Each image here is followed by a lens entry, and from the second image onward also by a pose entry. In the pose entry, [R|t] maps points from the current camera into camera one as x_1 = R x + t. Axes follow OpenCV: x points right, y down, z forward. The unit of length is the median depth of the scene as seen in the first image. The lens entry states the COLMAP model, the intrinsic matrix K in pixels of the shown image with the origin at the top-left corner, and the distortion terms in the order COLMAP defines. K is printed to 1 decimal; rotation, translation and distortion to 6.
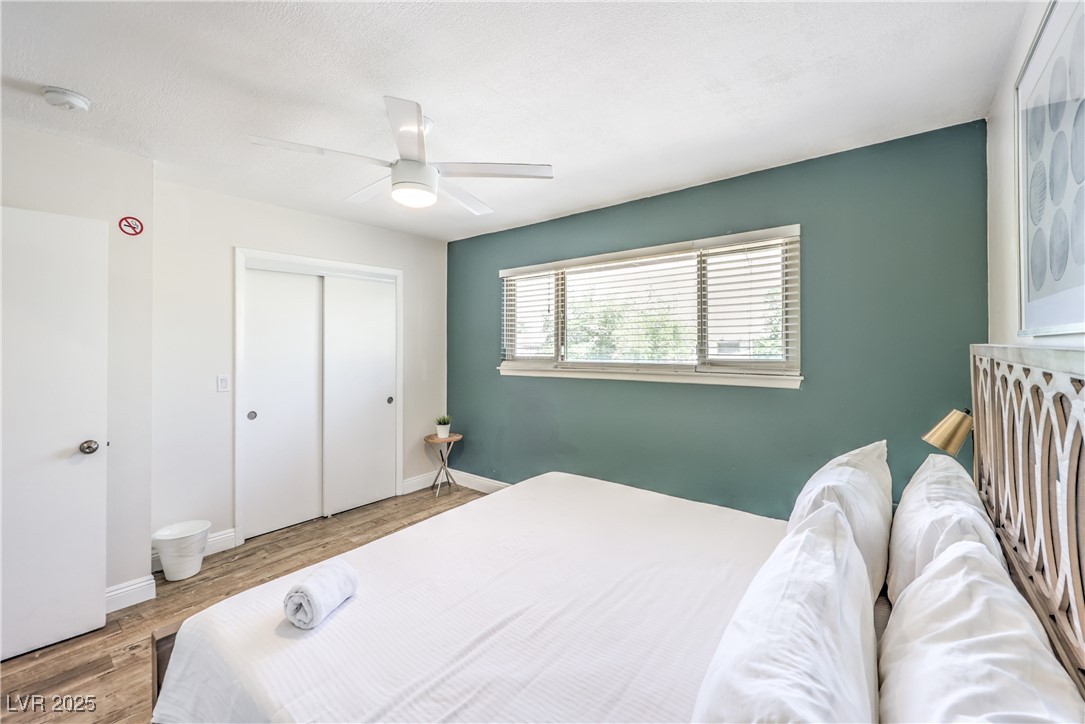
lens RADIAL K [[439.4, 0, 541.7], [0, 439.4, 335.7], [0, 0, 1]] dist [0.000579, 0.000087]
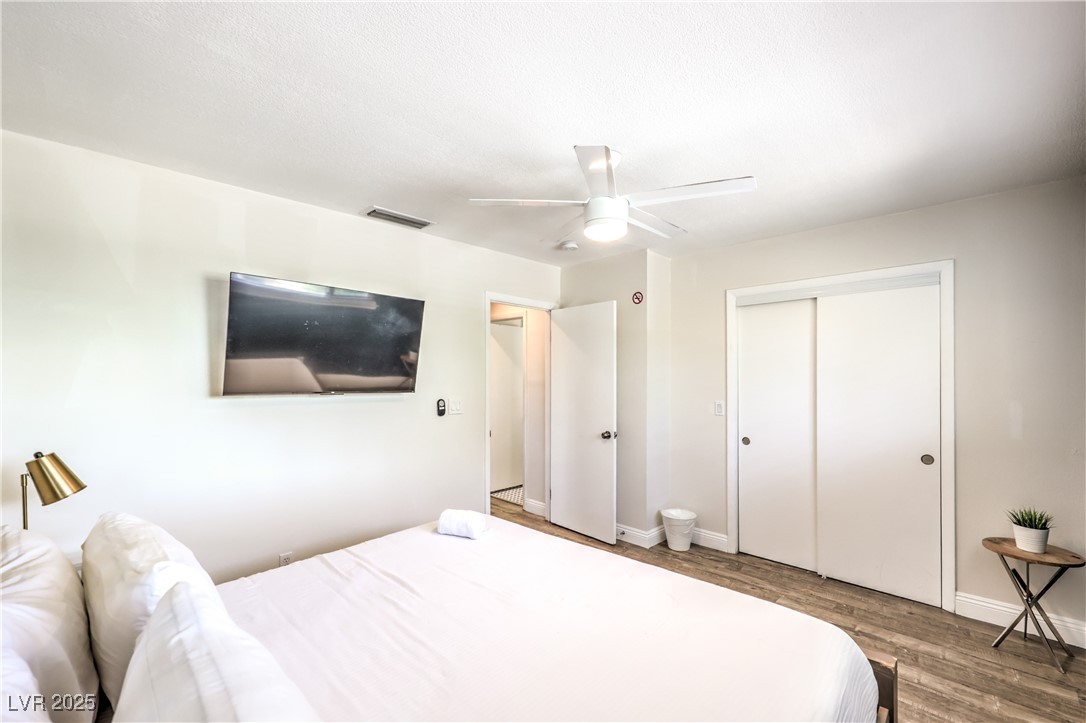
lens RADIAL K [[446.5, 0, 544.1], [0, 446.5, 370.5], [0, 0, 1]] dist [0.001820, 0.000077]
pose [[-0.076555, -0.006149, -0.997046, 0.496576], [0.017685, 0.999815, -0.007524, 0.007207], [0.996908, -0.018209, -0.076432, 0.614698]]
